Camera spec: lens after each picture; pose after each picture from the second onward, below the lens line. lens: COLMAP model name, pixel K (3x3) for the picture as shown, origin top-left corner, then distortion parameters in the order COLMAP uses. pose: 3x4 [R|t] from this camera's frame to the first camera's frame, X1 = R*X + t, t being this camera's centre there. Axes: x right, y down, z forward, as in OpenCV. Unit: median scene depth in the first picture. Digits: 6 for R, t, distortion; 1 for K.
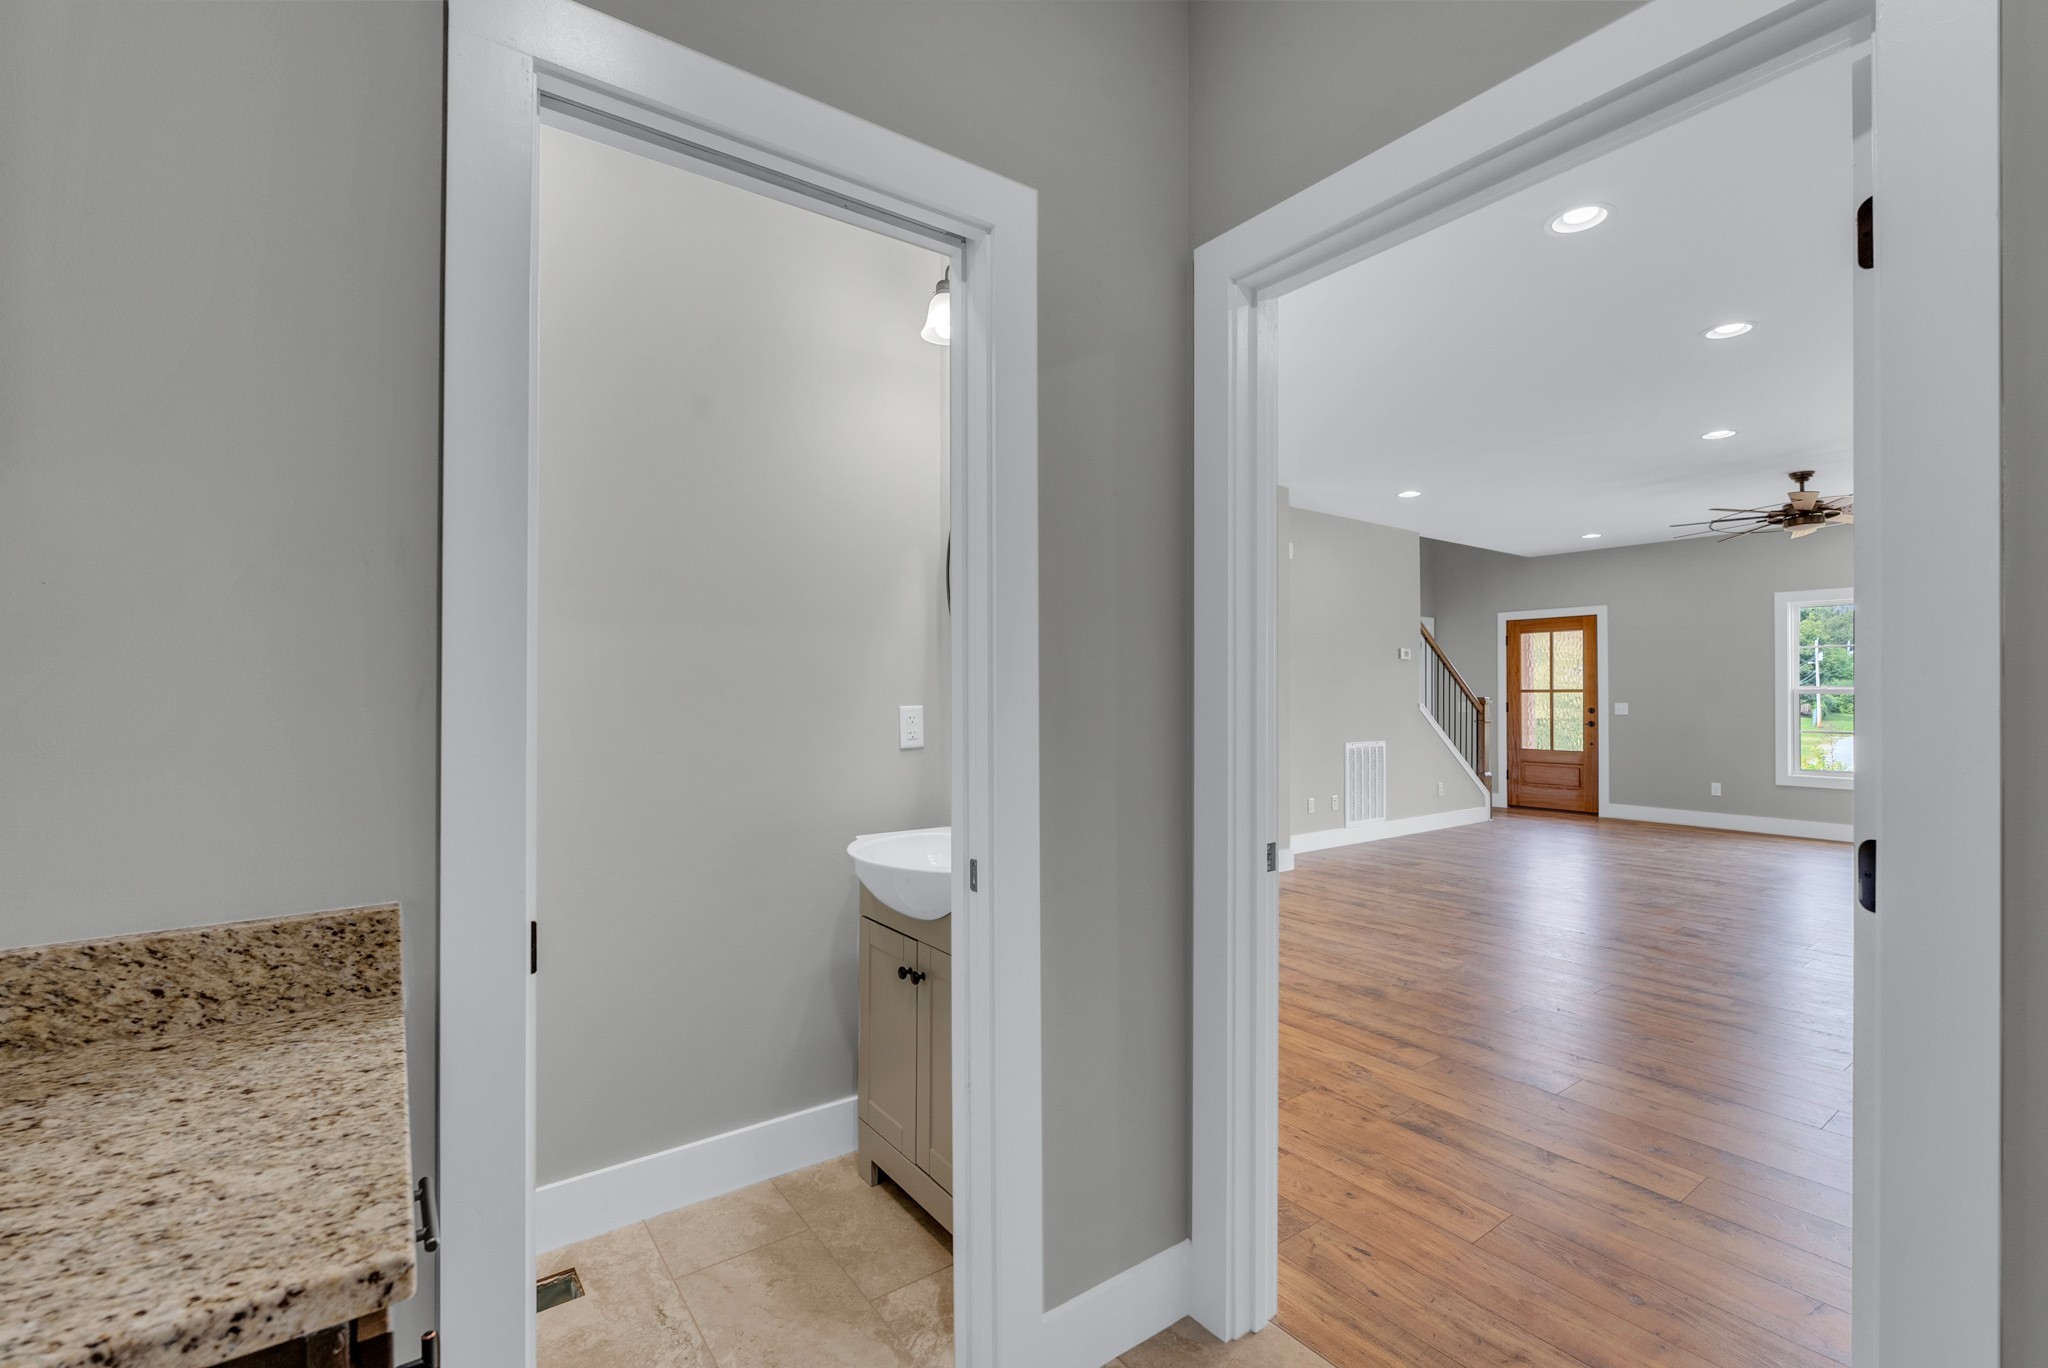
lens RADIAL K [[900.4, 0, 1020.3], [0, 900.4, 682.0], [0, 0, 1]] dist [-0.009993, 0.000514]
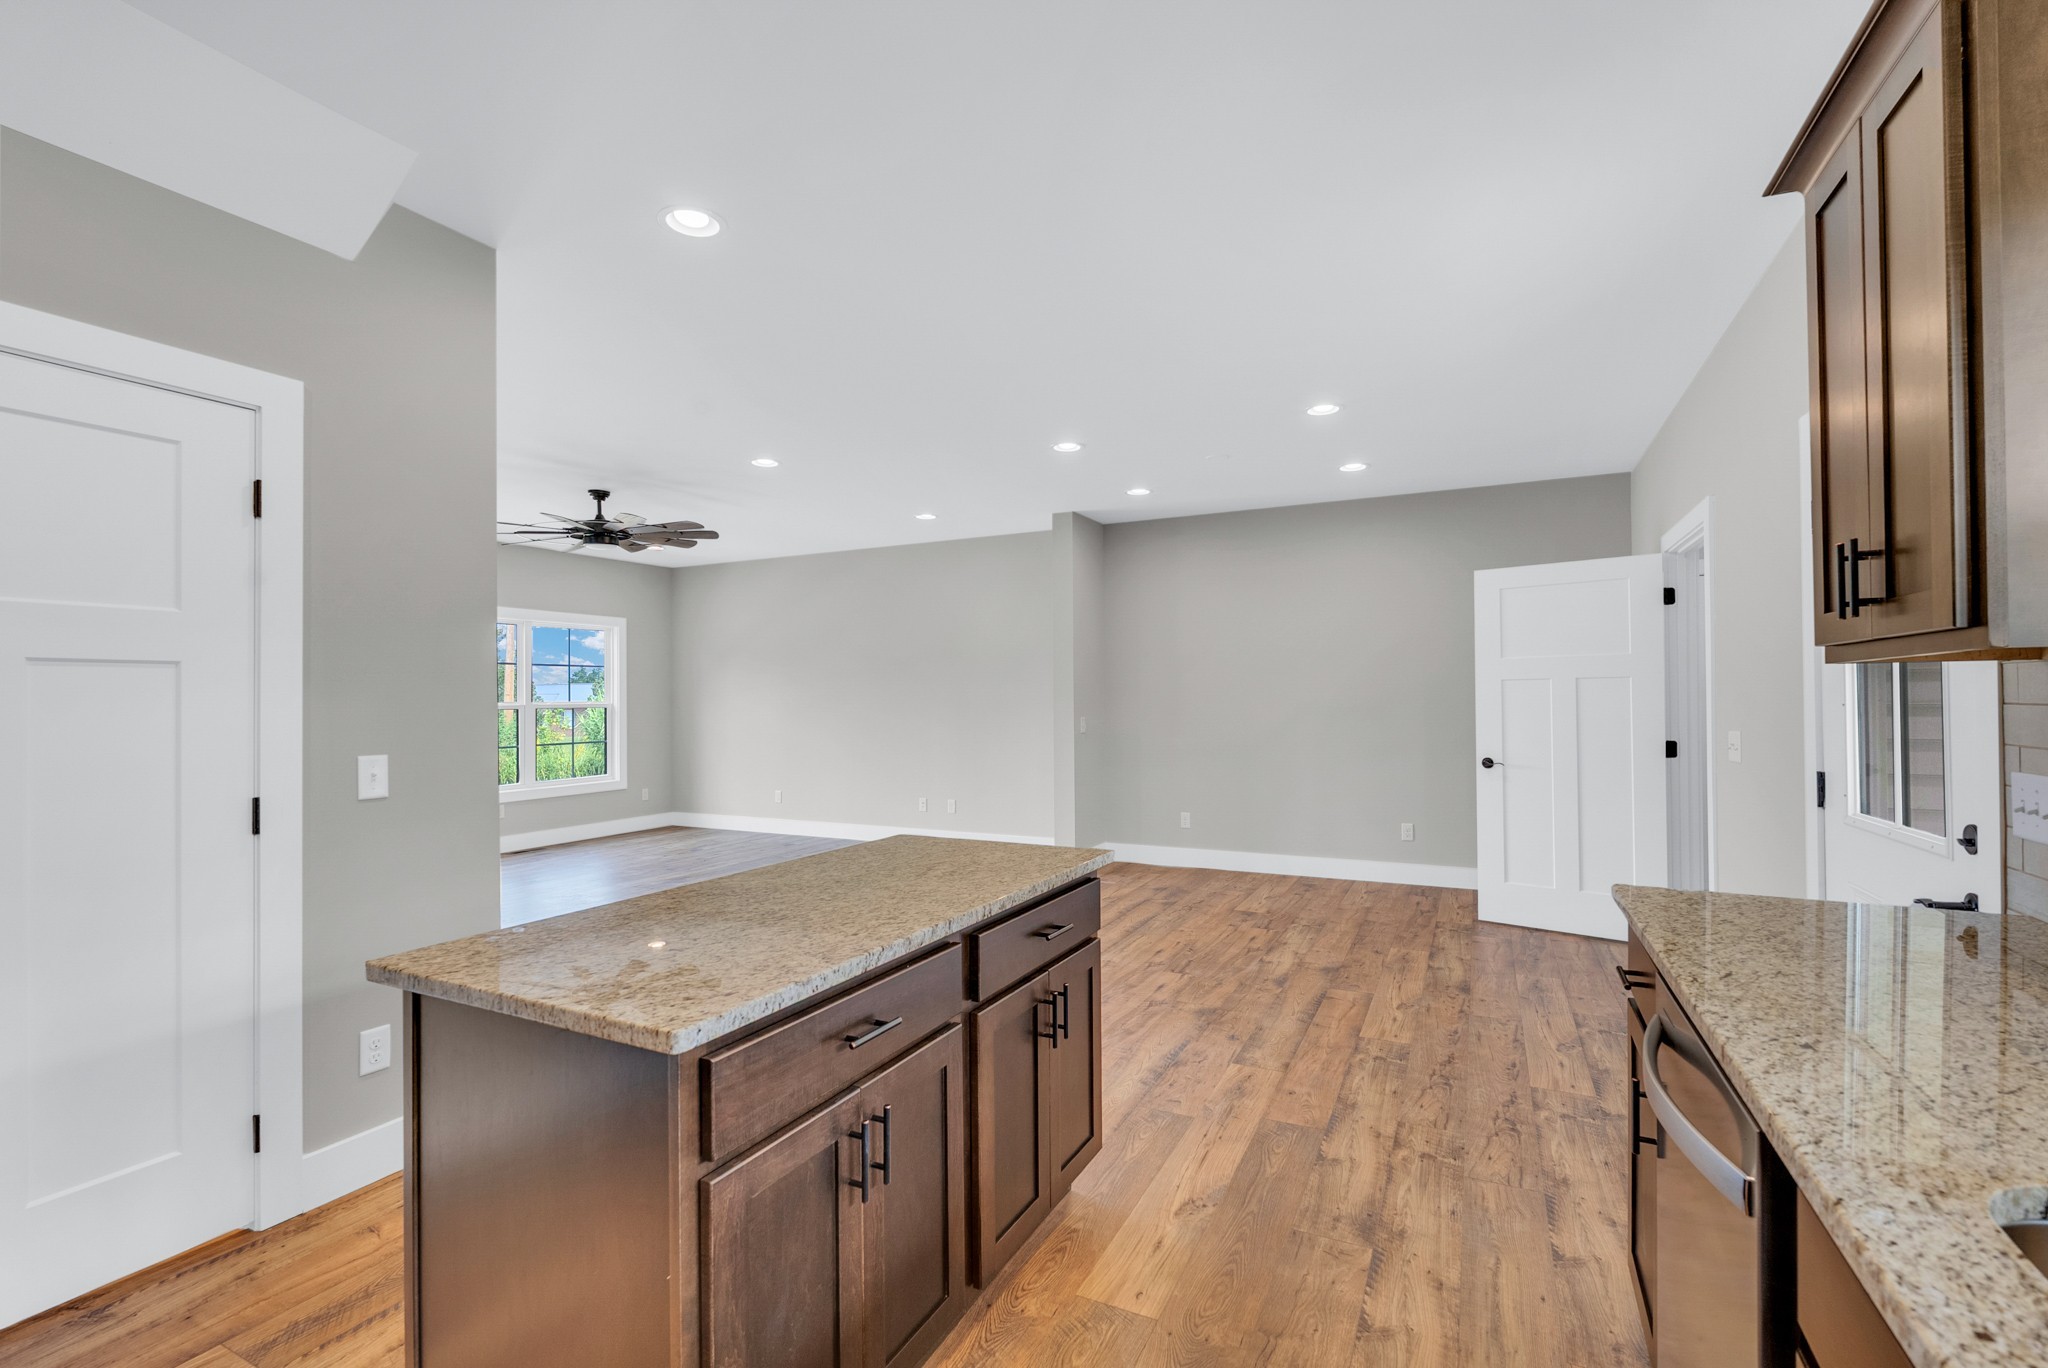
lens RADIAL K [[900.4, 0, 1036.9], [0, 900.4, 696.7], [0, 0, 1]] dist [-0.009993, 0.000514]
pose [[-0.468640, 0.008417, 0.883349, -0.416998], [-0.000966, 0.999949, -0.010040, 0.007828], [-0.883389, -0.005559, -0.468608, 1.711241]]
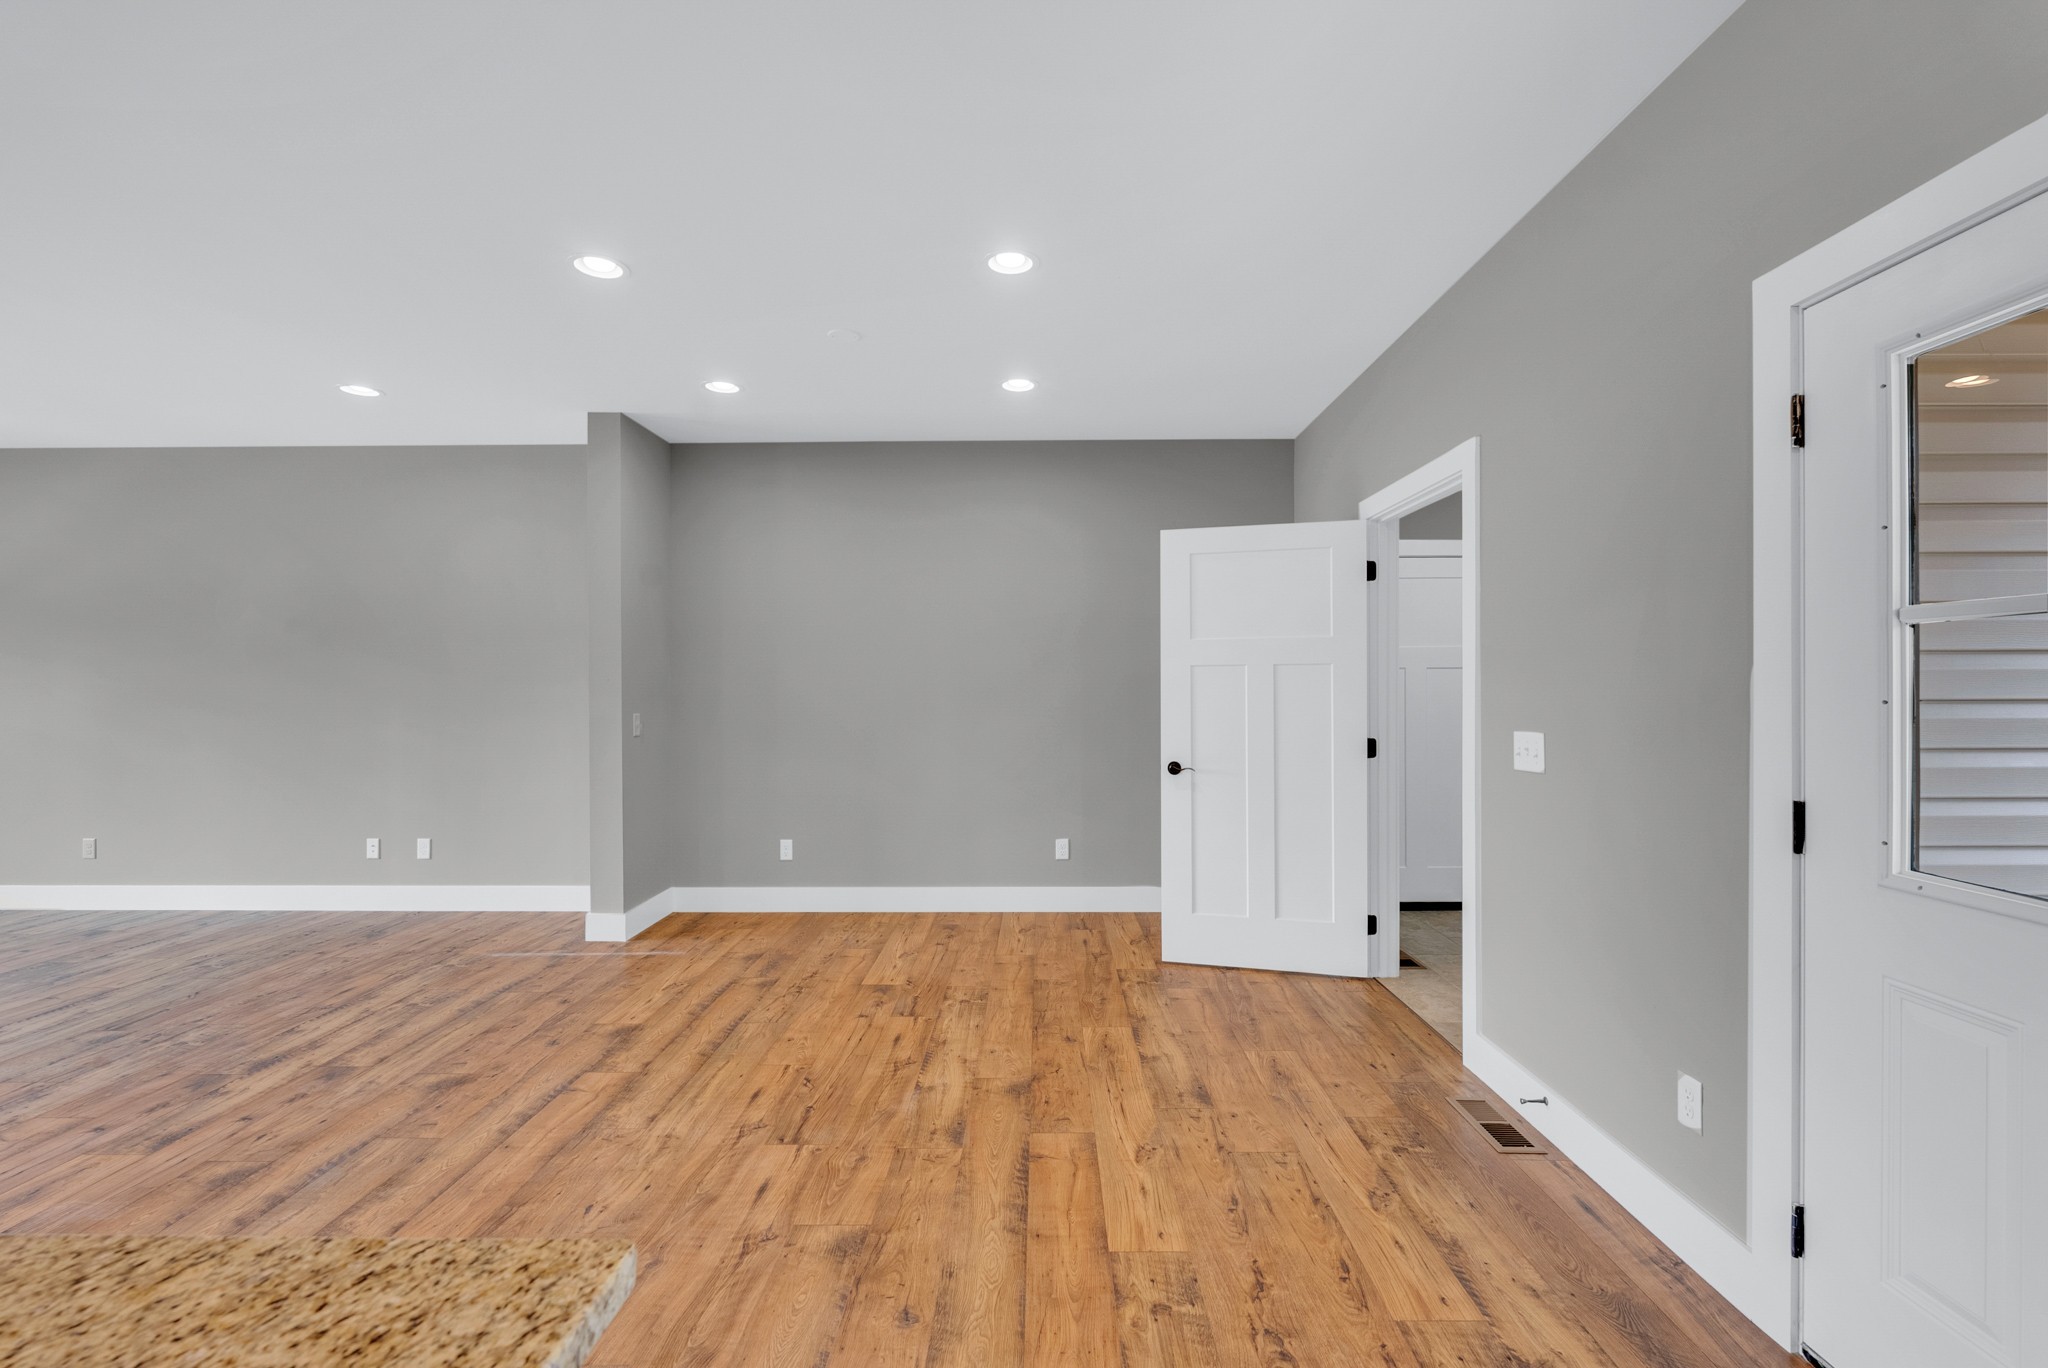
lens RADIAL K [[900.4, 0, 1041.4], [0, 900.4, 688.2], [0, 0, 1]] dist [-0.009993, 0.000514]
pose [[-0.810360, 0.002174, 0.585928, -0.031811], [-0.000998, 0.999987, -0.005090, 0.001024], [-0.585931, -0.004710, -0.810347, 1.450800]]
